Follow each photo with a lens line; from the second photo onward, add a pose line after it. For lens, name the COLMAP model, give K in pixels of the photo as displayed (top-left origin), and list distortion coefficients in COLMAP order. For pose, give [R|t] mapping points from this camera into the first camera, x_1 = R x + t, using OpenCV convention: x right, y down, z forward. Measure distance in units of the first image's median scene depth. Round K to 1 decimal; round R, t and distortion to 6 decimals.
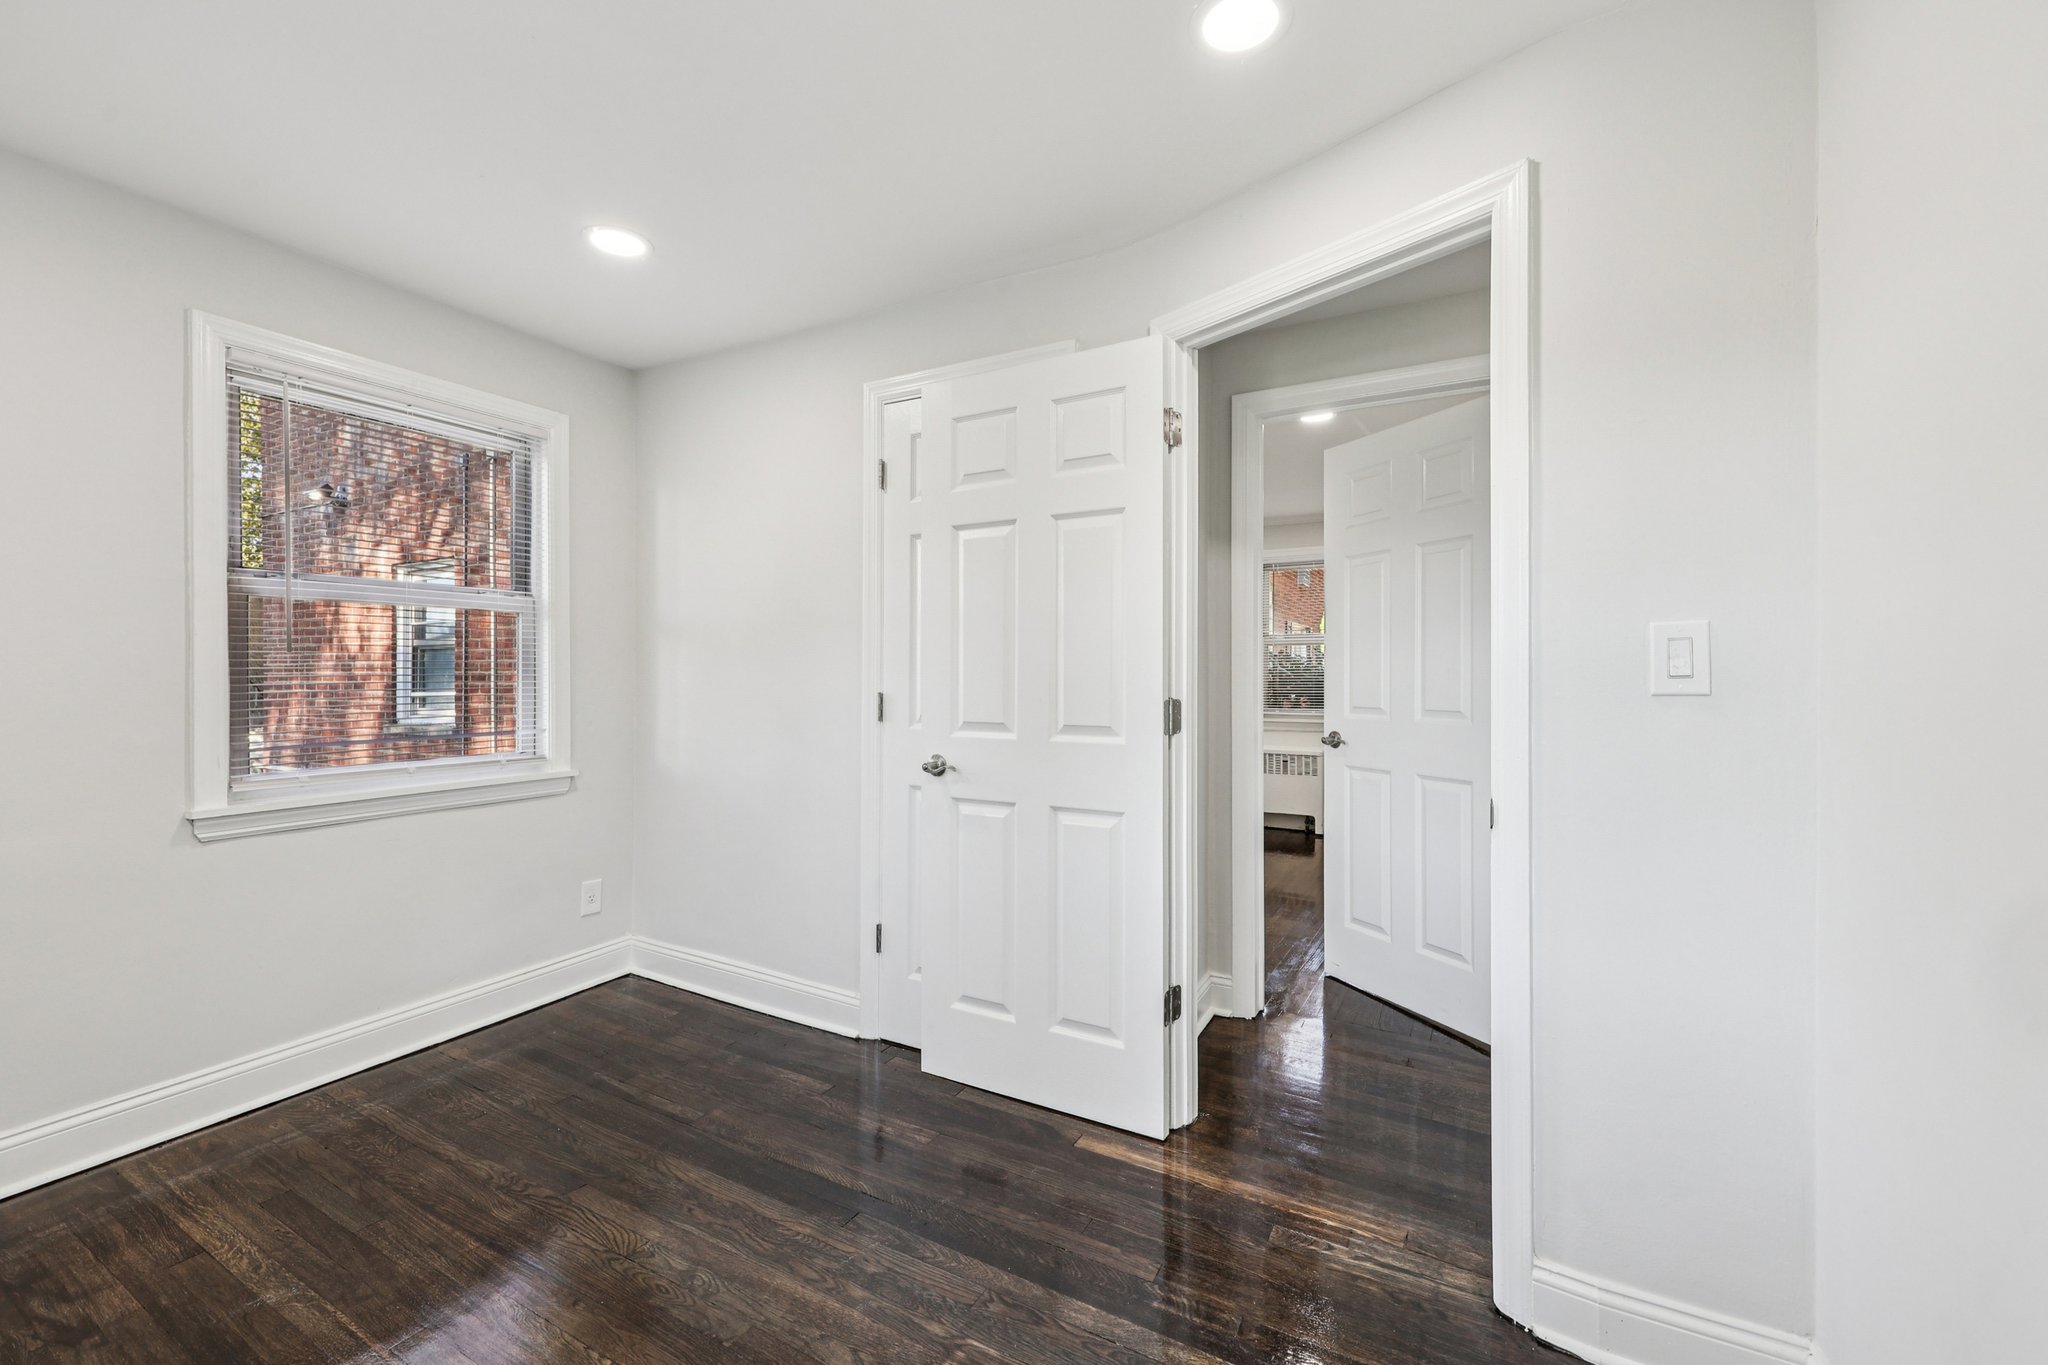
lens RADIAL K [[835.5, 0, 974.1], [0, 835.5, 676.3], [0, 0, 1]] dist [-0.000688, -0.000094]
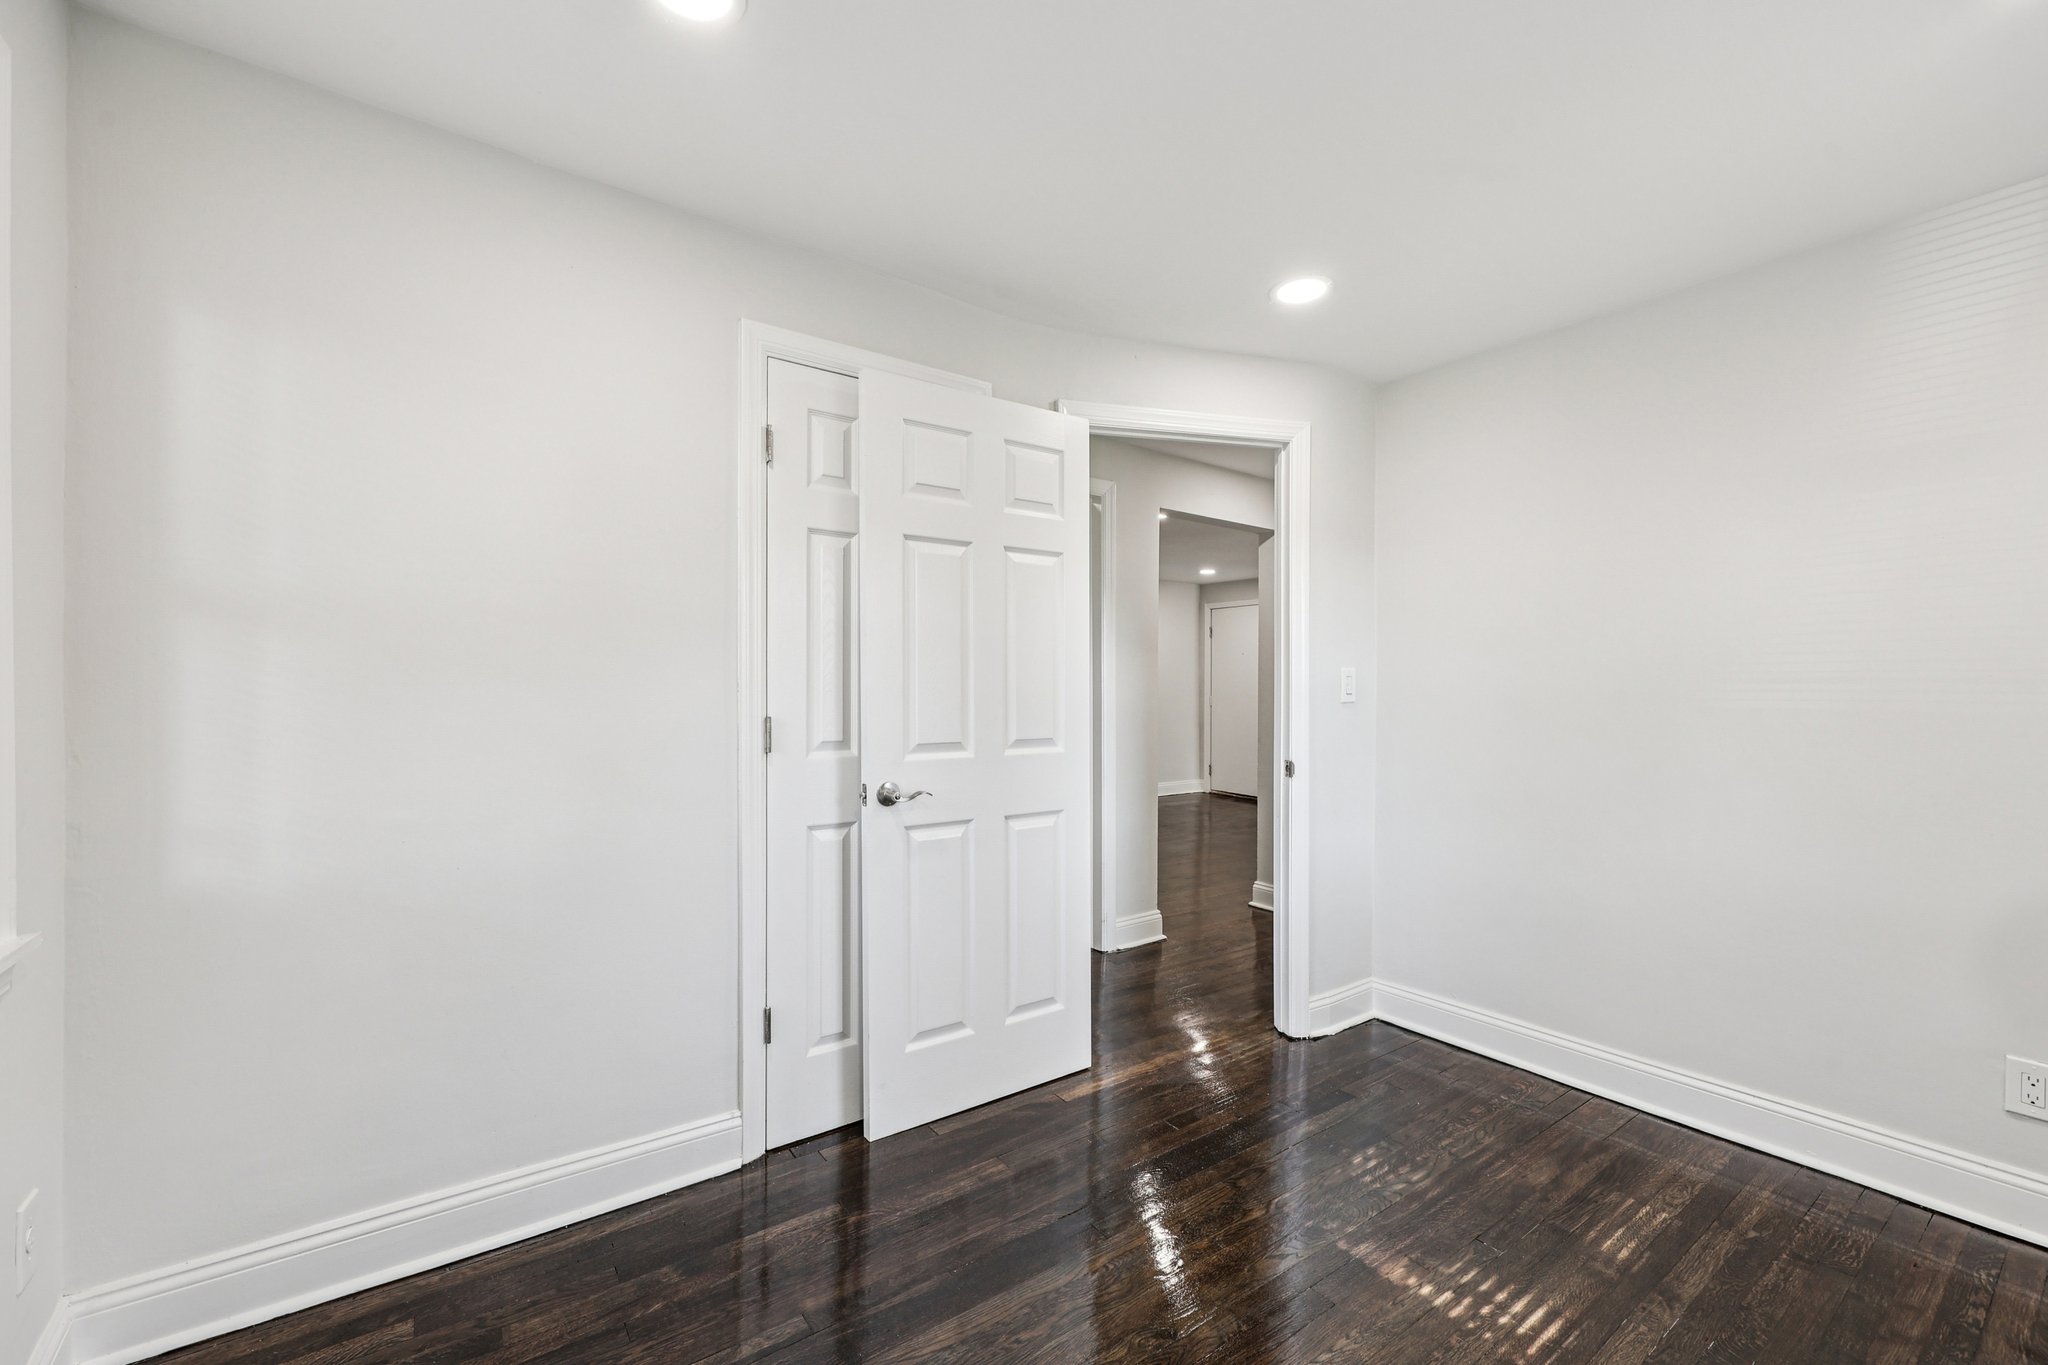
lens RADIAL K [[843.0, 0, 1051.0], [0, 843.0, 693.4], [0, 0, 1]] dist [0.000160, -0.000007]
pose [[0.395285, -0.002486, 0.918555, -0.854583], [0.002742, 0.999995, 0.001526, -0.004037], [-0.918555, 0.001915, 0.395290, 0.498298]]
